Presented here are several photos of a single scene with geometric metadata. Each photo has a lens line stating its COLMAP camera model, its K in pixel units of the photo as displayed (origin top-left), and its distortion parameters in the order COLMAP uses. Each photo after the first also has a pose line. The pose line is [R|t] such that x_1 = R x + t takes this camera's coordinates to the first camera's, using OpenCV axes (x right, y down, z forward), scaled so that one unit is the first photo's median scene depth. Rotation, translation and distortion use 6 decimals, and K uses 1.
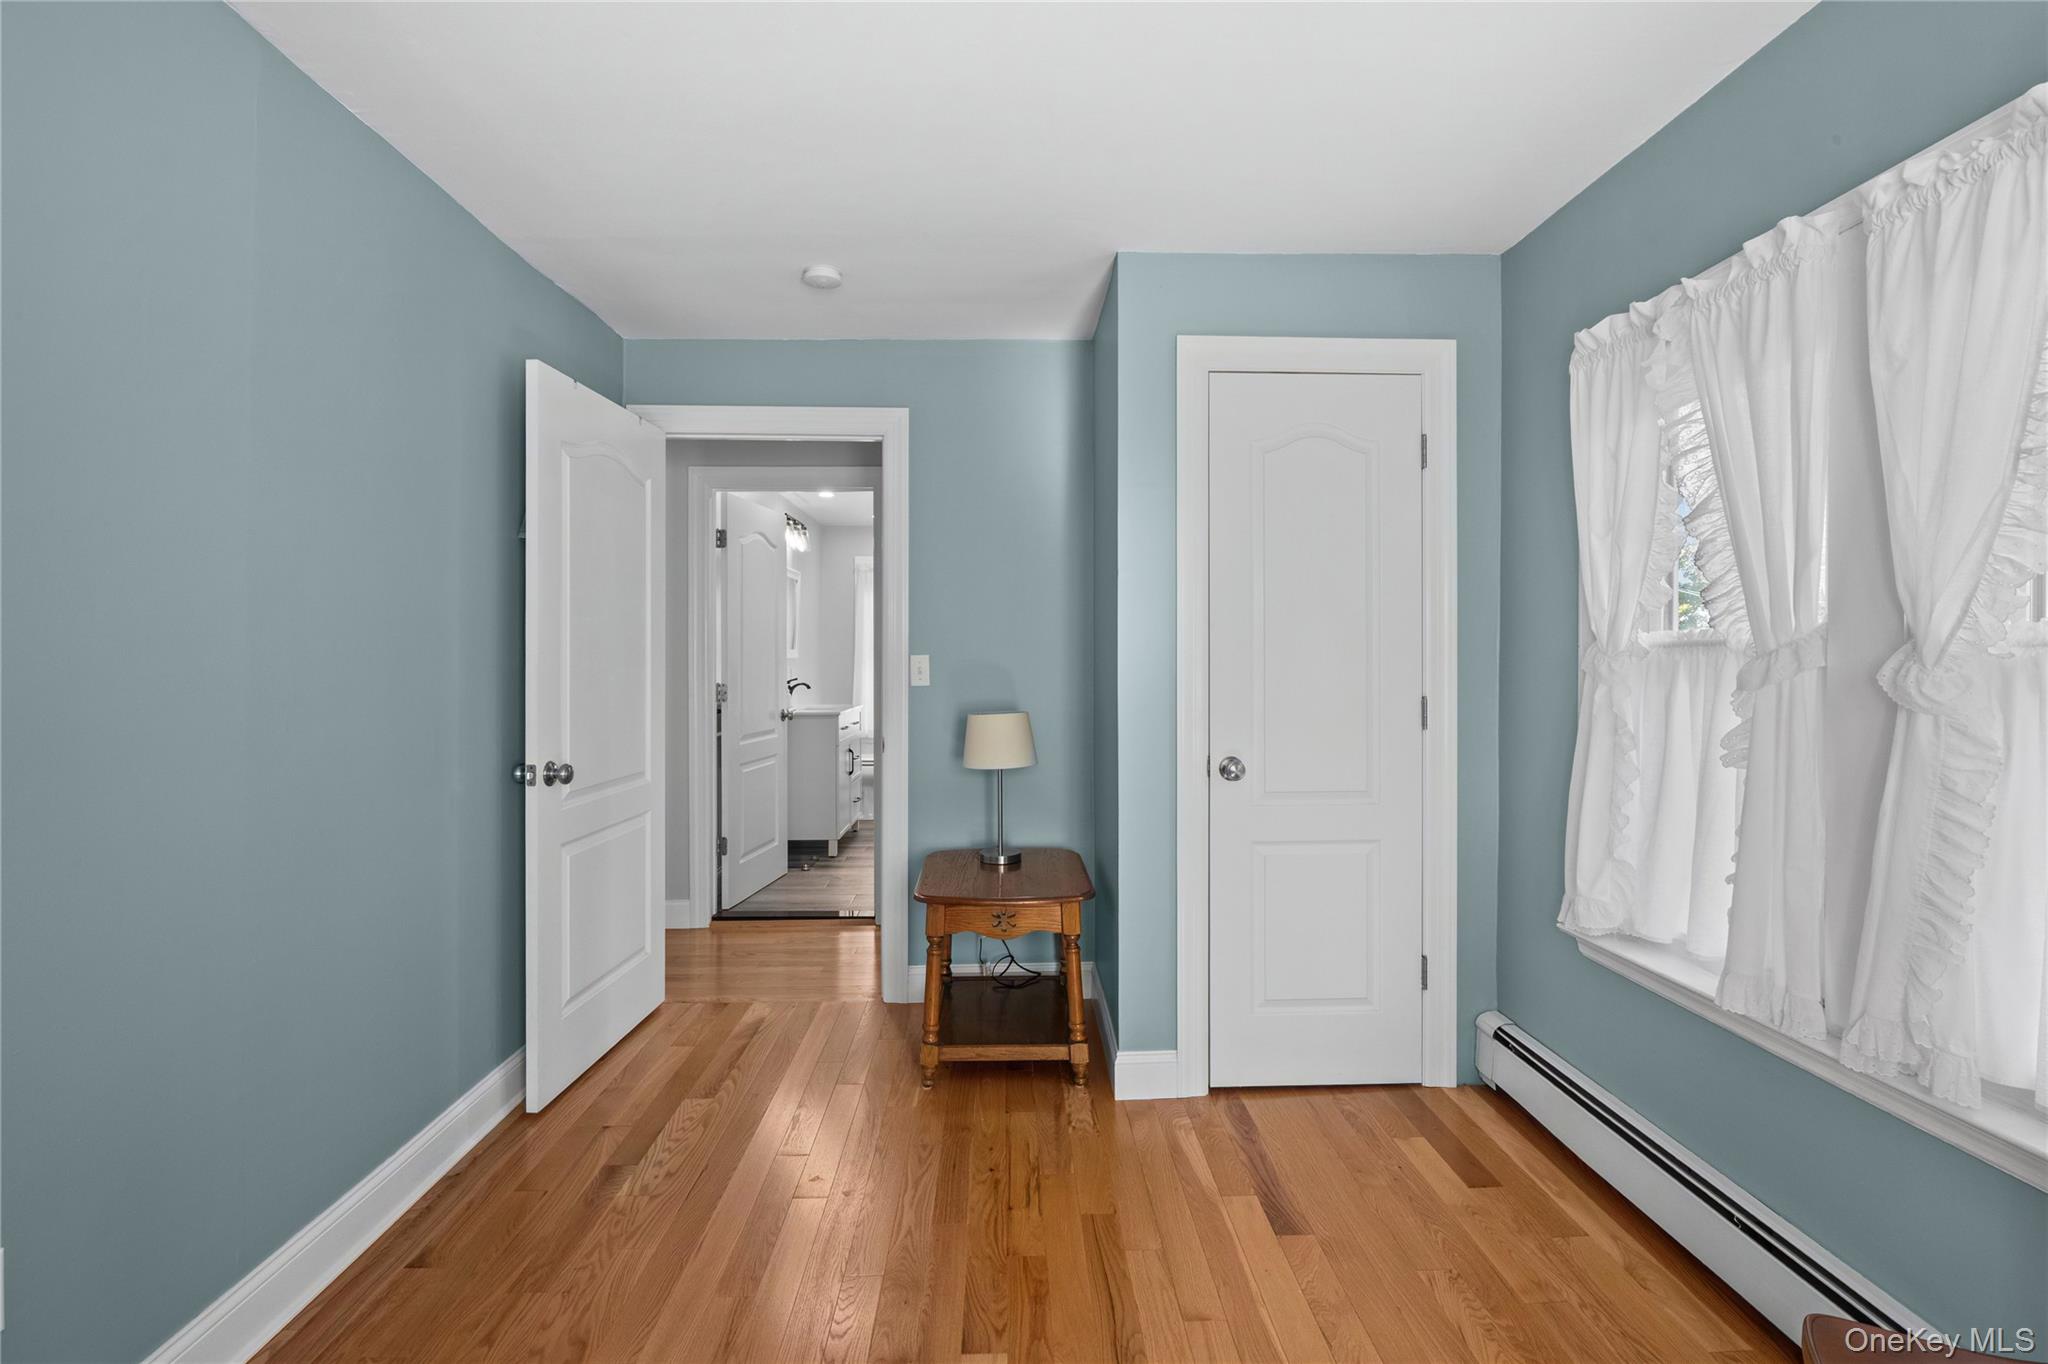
lens RADIAL K [[948.2, 0, 1017.8], [0, 948.2, 656.4], [0, 0, 1]] dist [0.001302, 0.000130]
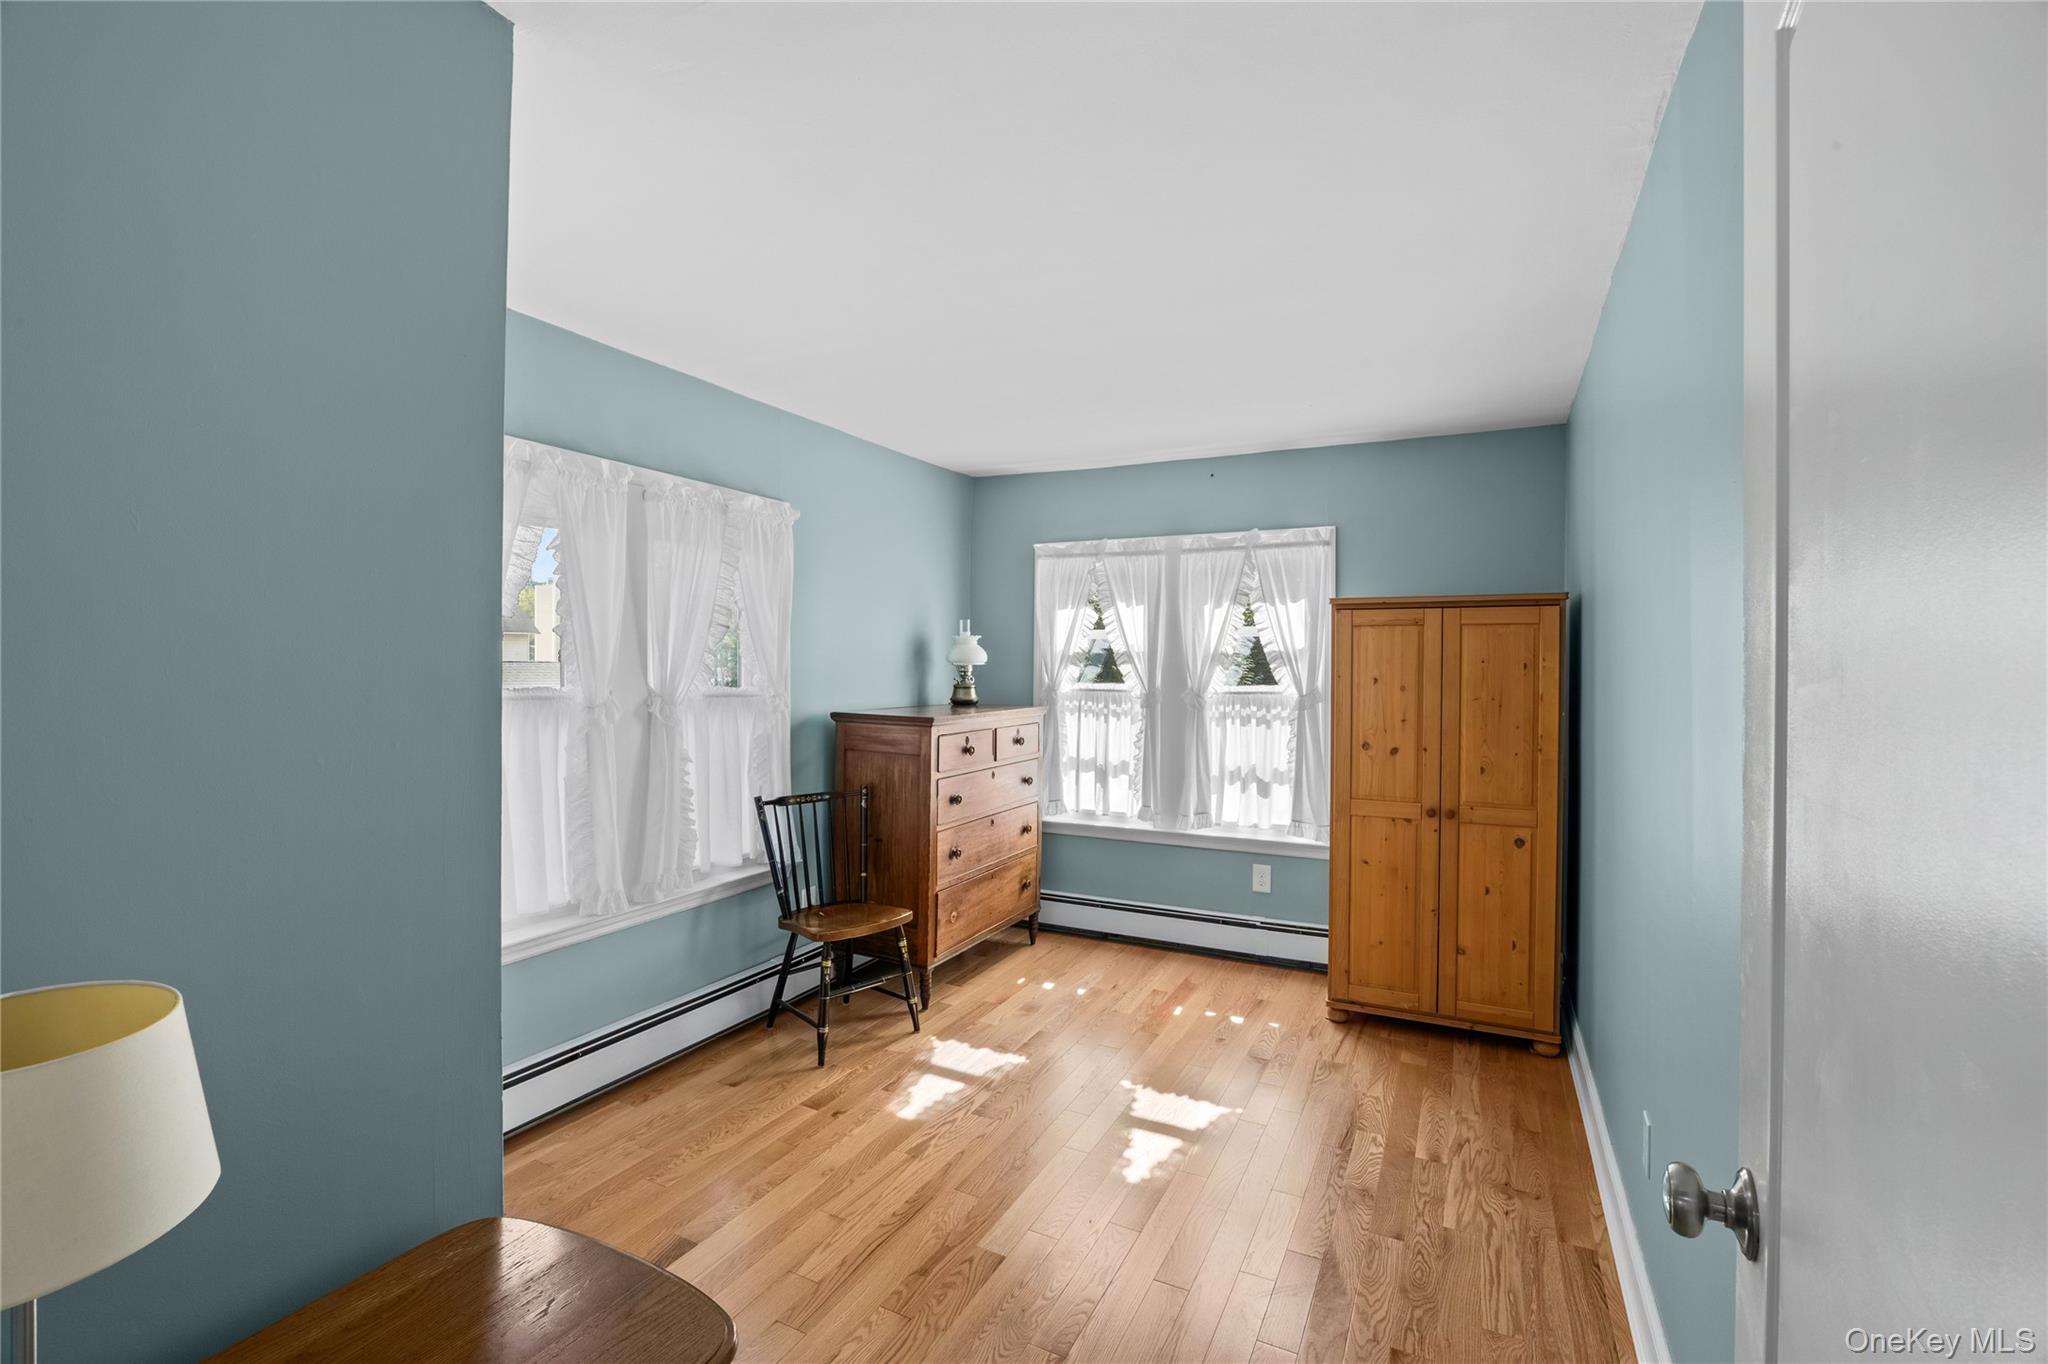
lens RADIAL K [[948.2, 0, 1017.8], [0, 948.2, 656.4], [0, 0, 1]] dist [0.001302, 0.000130]
pose [[-0.893954, 0.000836, 0.448158, -0.631969], [-0.003014, 0.999964, -0.007877, -0.077633], [-0.448148, -0.008392, -0.893920, 2.075041]]
